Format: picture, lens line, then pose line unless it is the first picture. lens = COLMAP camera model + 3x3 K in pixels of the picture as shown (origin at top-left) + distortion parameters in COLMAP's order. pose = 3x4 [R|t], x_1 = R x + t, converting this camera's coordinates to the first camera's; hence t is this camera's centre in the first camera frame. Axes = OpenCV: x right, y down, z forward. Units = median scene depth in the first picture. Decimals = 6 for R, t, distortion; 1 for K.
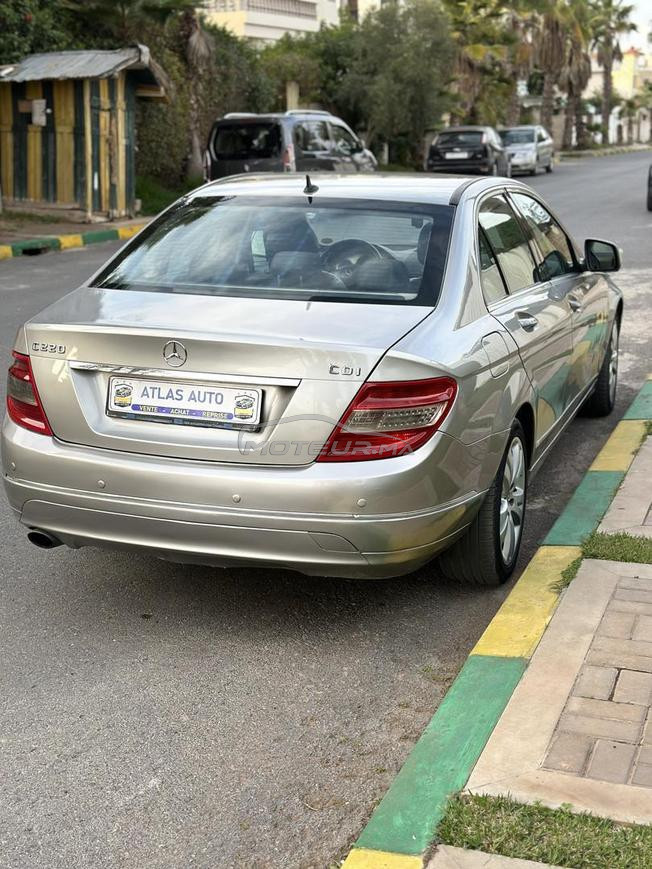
lens RADIAL K [[1199.3, 0, 326.0], [0, 1199.3, 434.5], [0, 0, 1]] dist [0.207222, -0.483743]
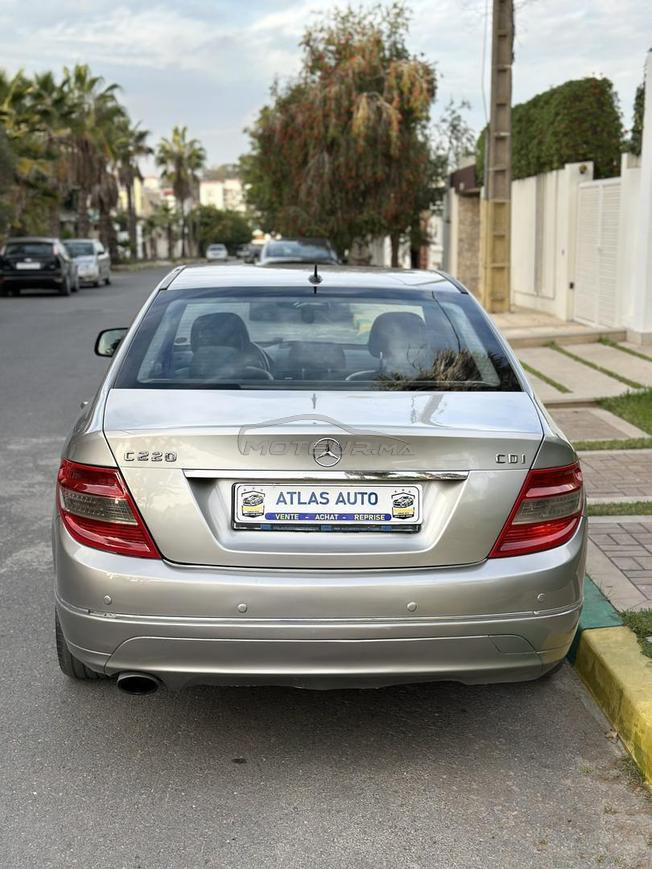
lens RADIAL K [[1199.3, 0, 326.0], [0, 1199.3, 434.5], [0, 0, 1]] dist [0.207222, -0.483743]
pose [[0.923167, -0.049164, 0.381243, -0.048495], [0.083641, 0.993716, -0.074388, -0.001414], [-0.375190, 0.100560, 0.921477, 0.017740]]
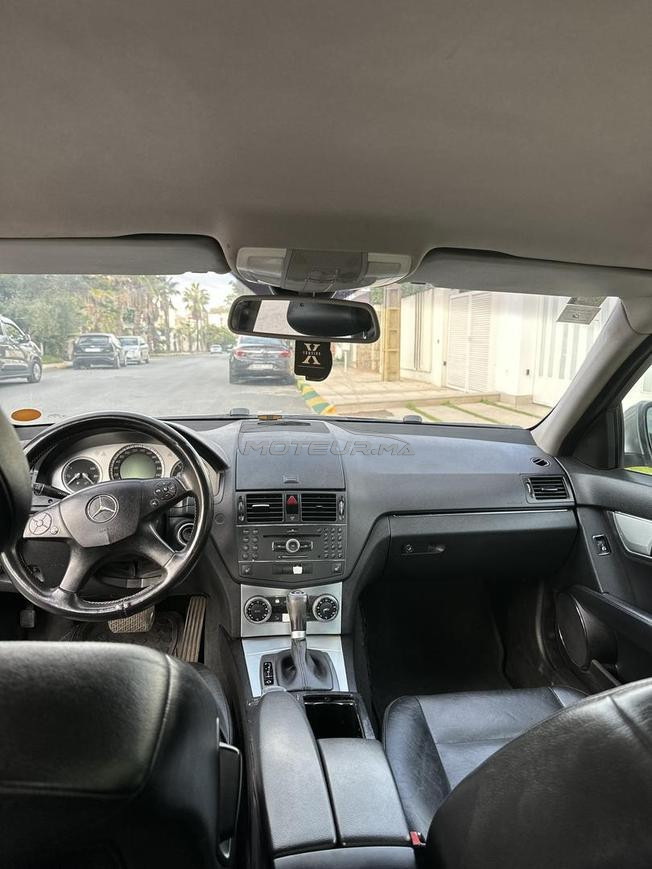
lens RADIAL K [[606.1, 0, 357.8], [0, 606.1, 438.0], [0, 0, 1]] dist [0.069244, -0.190672]
pose [[0.862246, -0.047683, 0.504240, -0.001384], [0.096129, 0.992870, -0.070492, -0.023586], [-0.497283, 0.109253, 0.860682, 0.140872]]
